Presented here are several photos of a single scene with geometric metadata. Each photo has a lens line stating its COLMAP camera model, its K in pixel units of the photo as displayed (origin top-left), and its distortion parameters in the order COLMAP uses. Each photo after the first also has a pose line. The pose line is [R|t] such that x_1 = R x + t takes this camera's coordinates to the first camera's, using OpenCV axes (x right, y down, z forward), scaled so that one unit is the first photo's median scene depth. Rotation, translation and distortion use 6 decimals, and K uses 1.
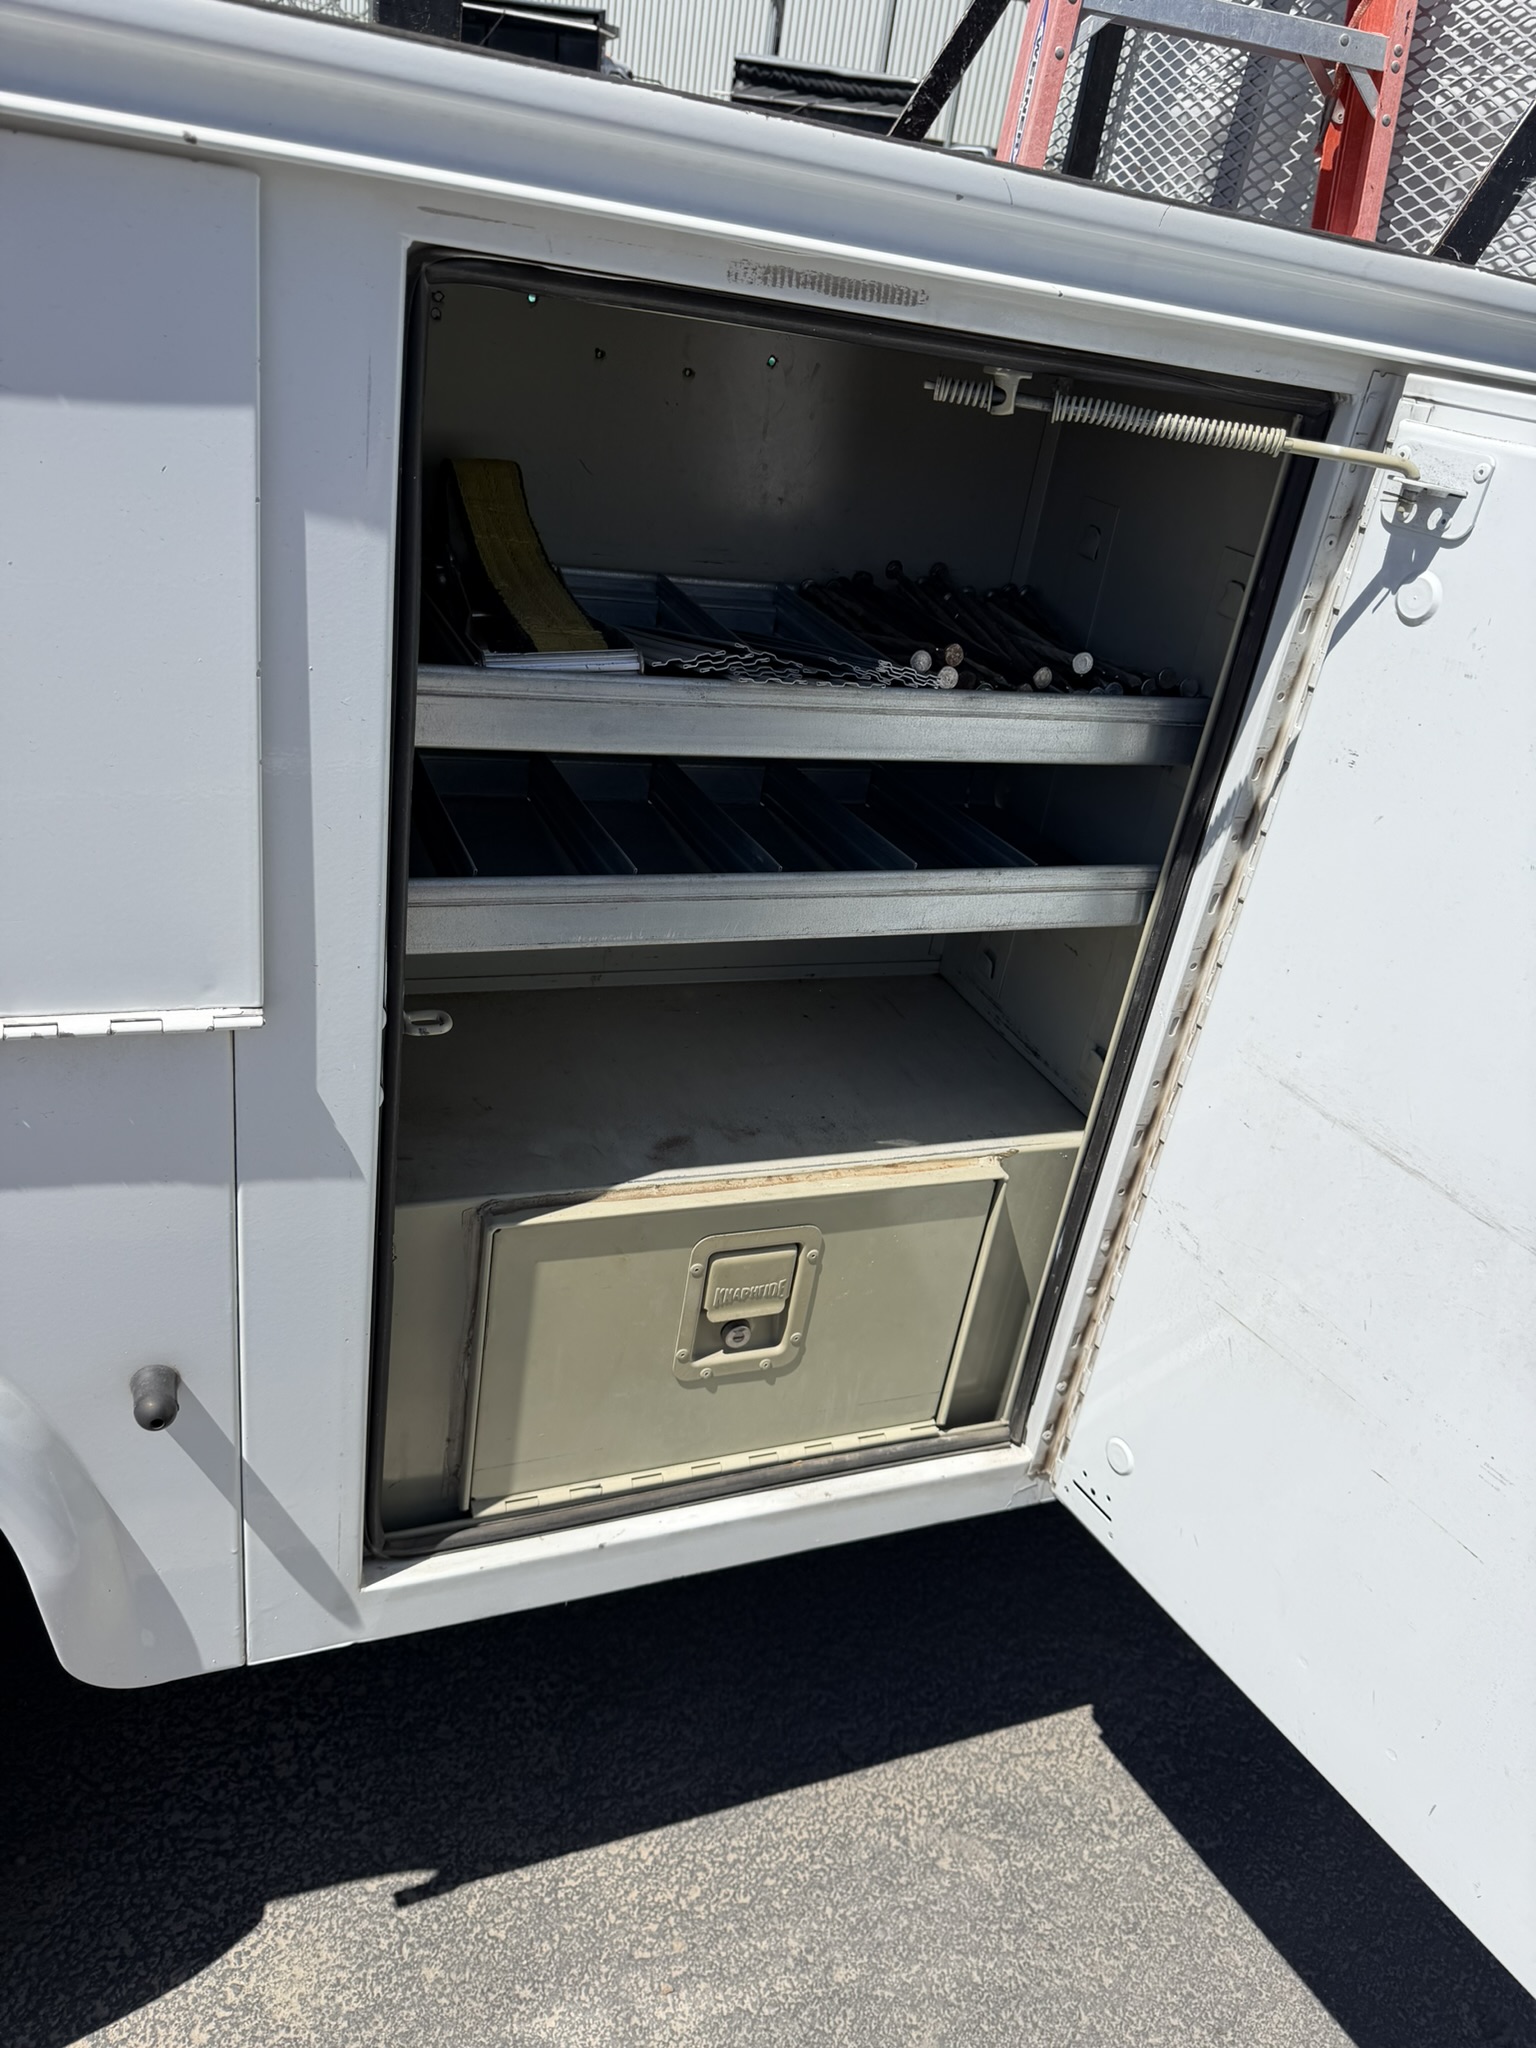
lens RADIAL K [[1469.6, 0, 768.4], [0, 1469.6, 1020.6], [0, 0, 1]] dist [0.010249, -0.016752]
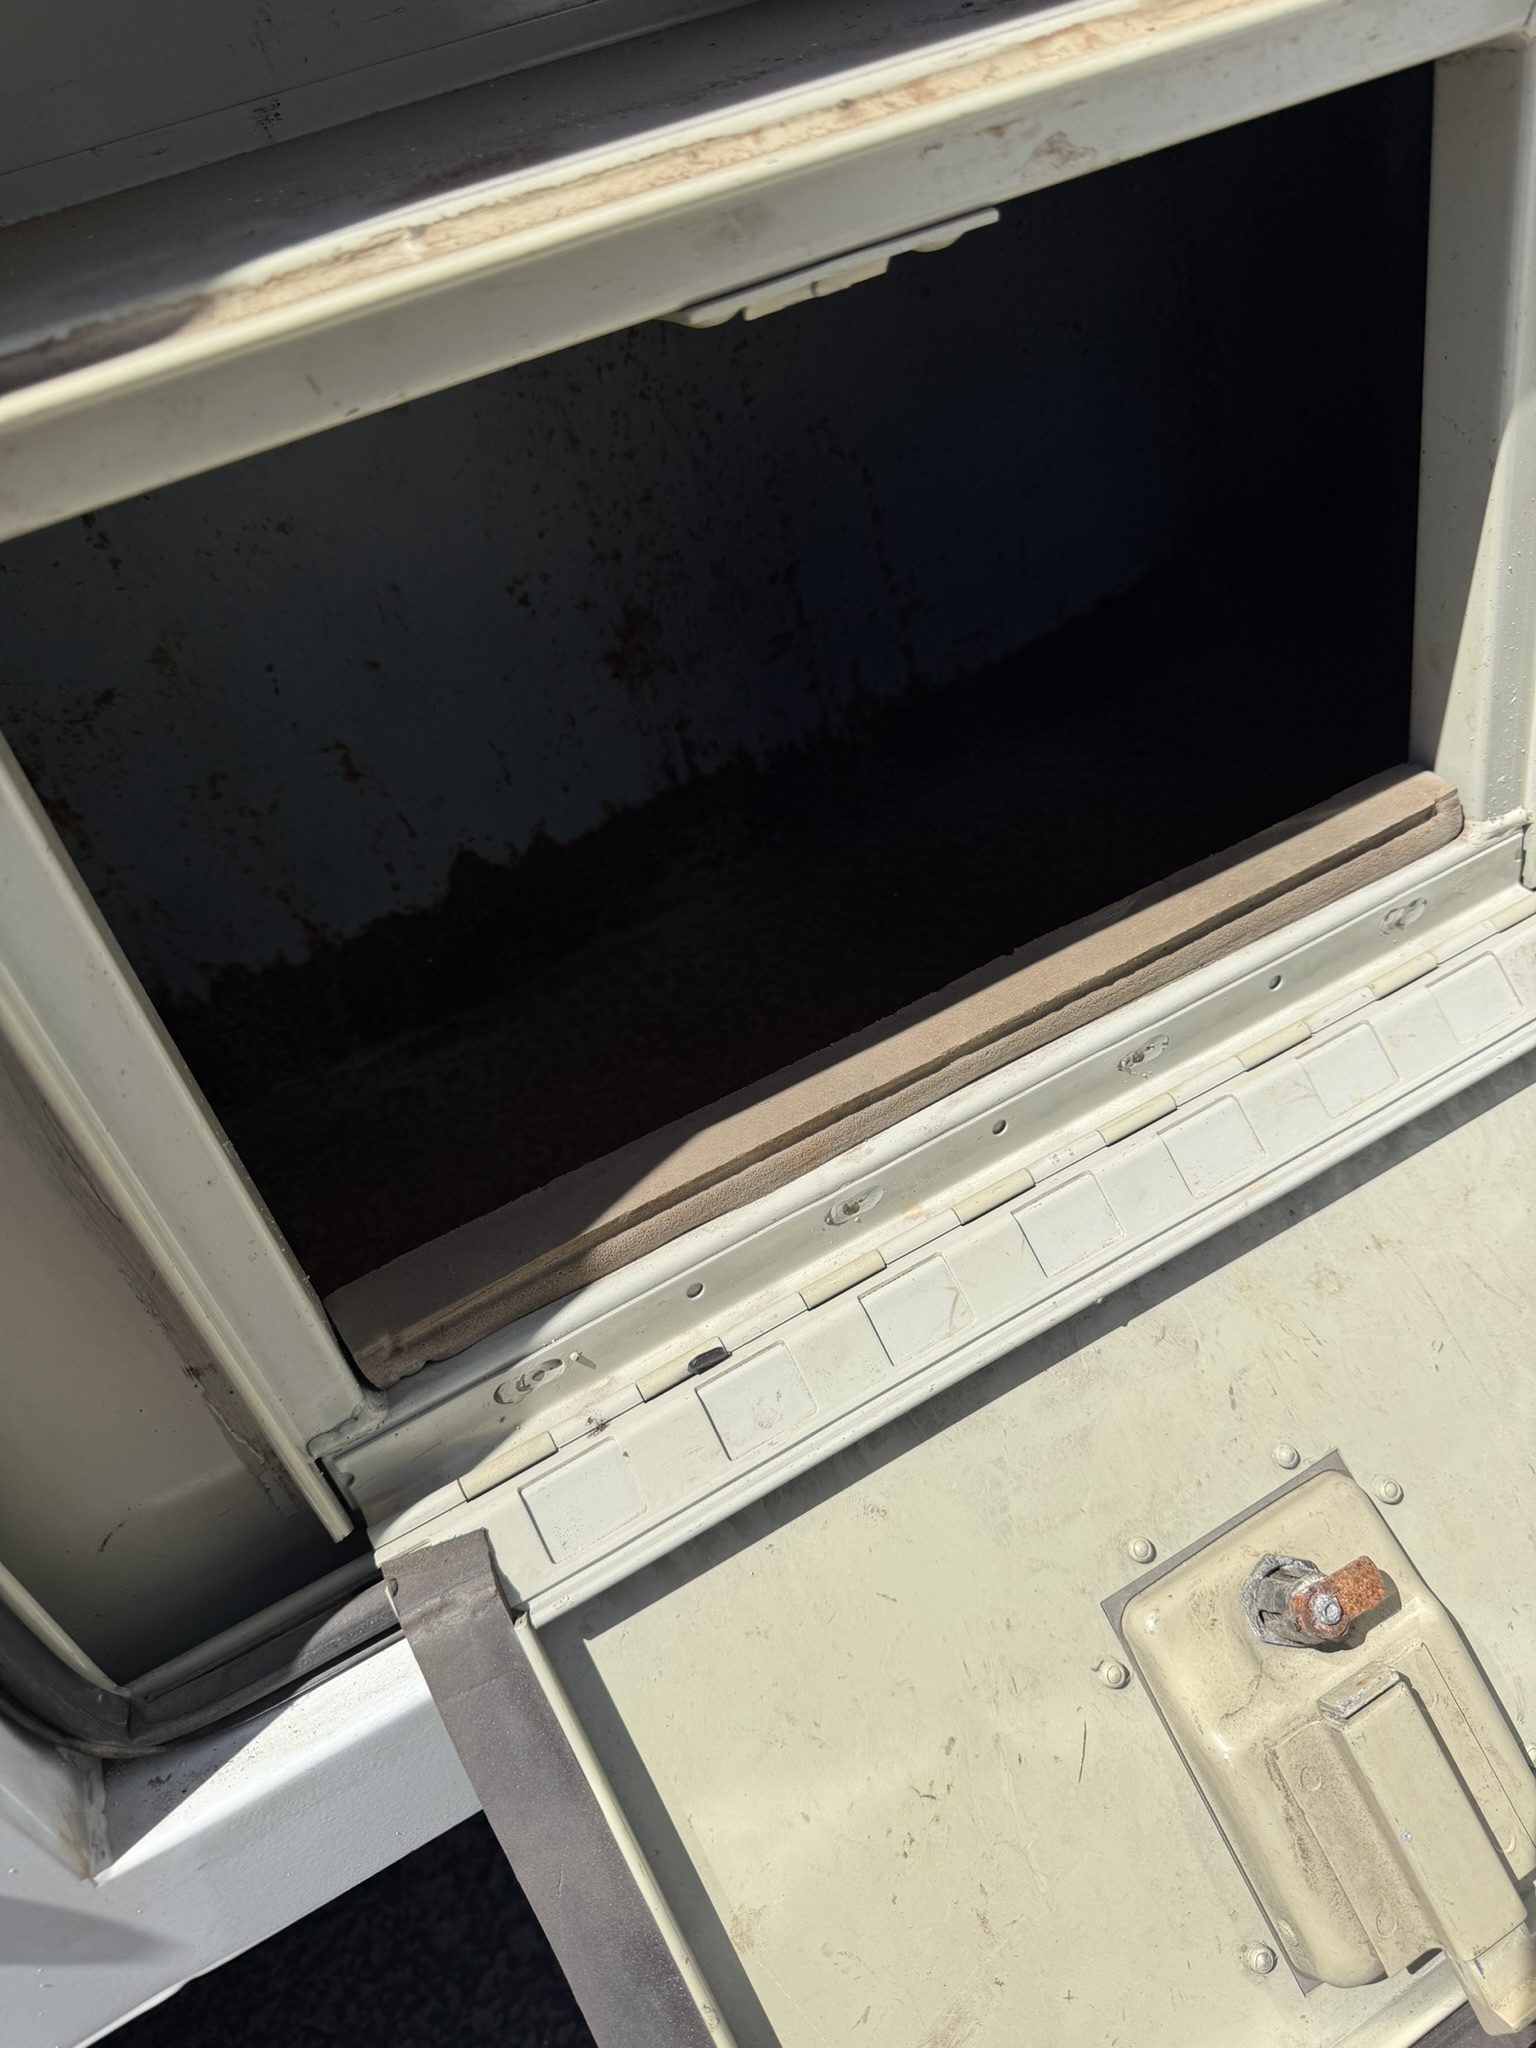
lens RADIAL K [[1469.6, 0, 769.7], [0, 1469.6, 1023.8], [0, 0, 1]] dist [0.010249, -0.016752]
pose [[0.929584, -0.340601, -0.140944, -0.021171], [0.358959, 0.923382, 0.136067, 0.163260], [0.083800, -0.177079, 0.980623, 0.534684]]
